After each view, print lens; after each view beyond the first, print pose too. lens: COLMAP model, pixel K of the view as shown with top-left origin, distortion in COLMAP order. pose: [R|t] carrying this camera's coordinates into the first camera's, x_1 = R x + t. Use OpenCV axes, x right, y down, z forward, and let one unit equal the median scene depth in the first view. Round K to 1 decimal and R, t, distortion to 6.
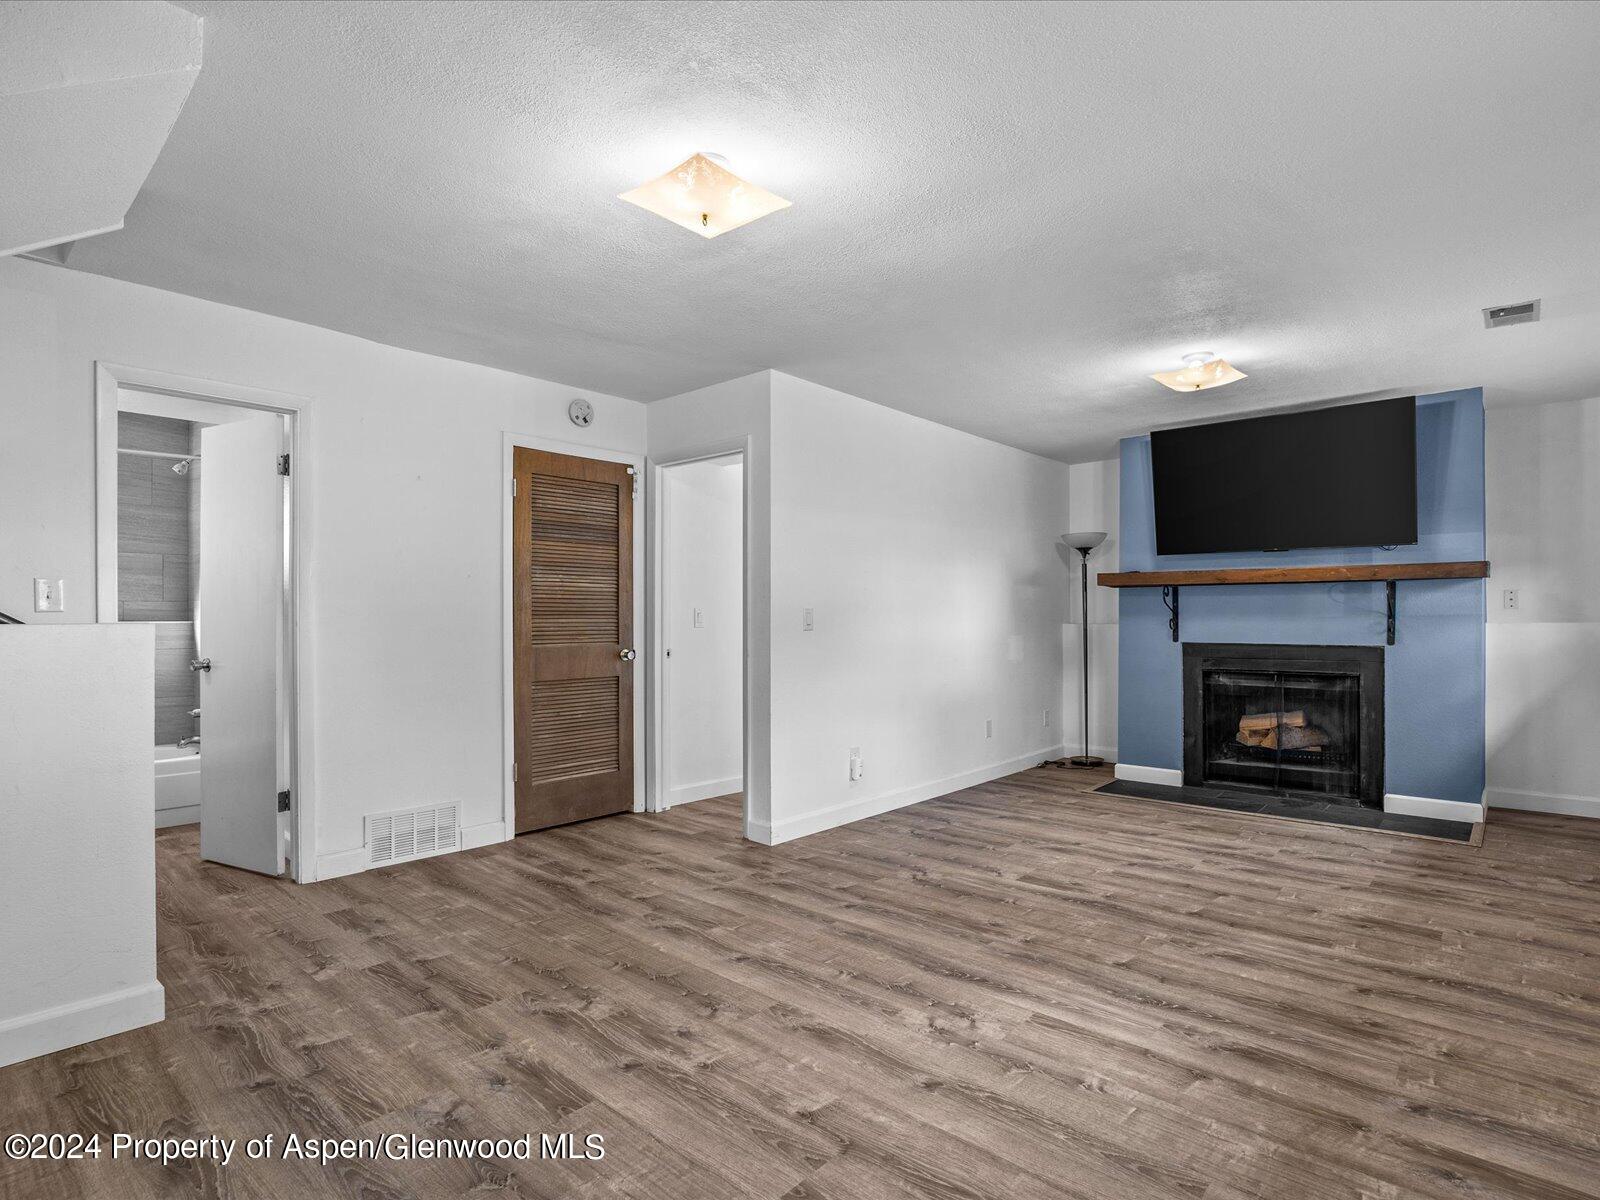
lens RADIAL K [[823.4, 0, 807.0], [0, 823.4, 604.7], [0, 0, 1]] dist [-0.004671, -0.000315]
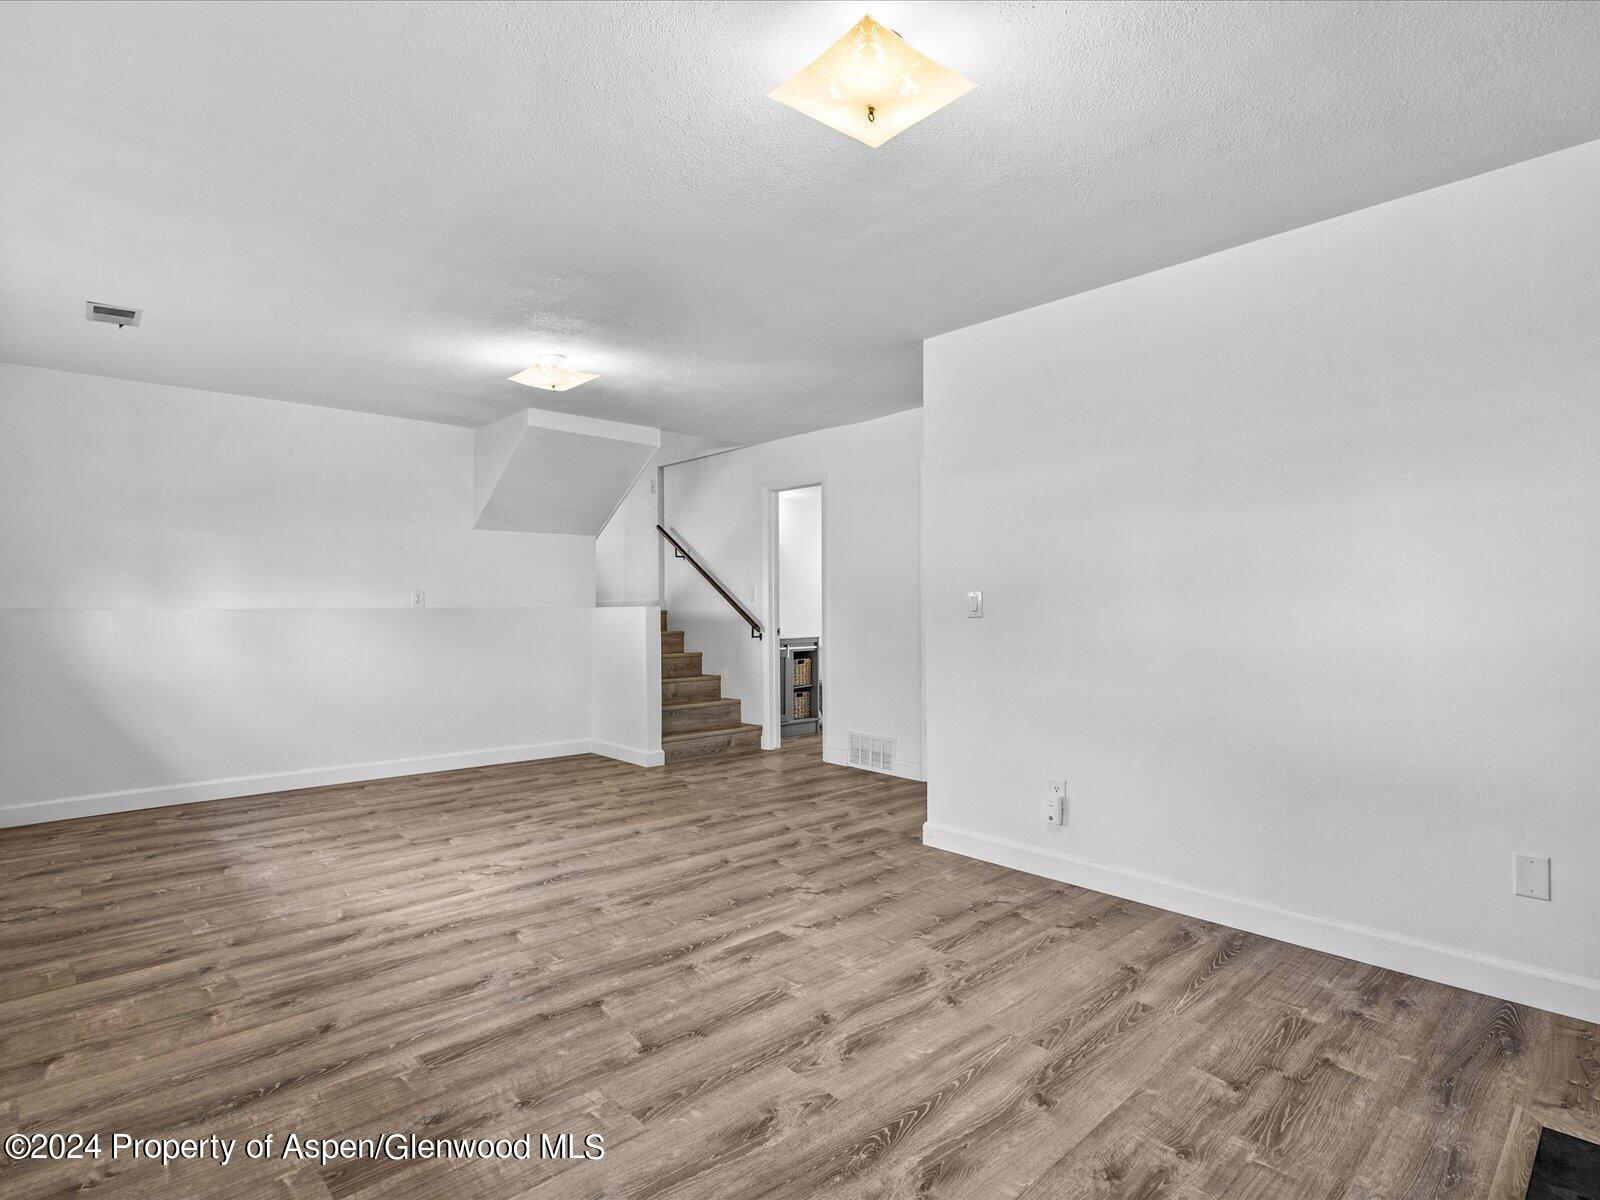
lens RADIAL K [[823.4, 0, 807.0], [0, 823.4, 604.7], [0, 0, 1]] dist [-0.004671, -0.000315]
pose [[-0.109624, -0.003294, -0.993968, 1.332745], [0.020845, 0.999767, -0.005612, 0.033925], [0.993755, -0.021334, -0.109530, 1.442232]]
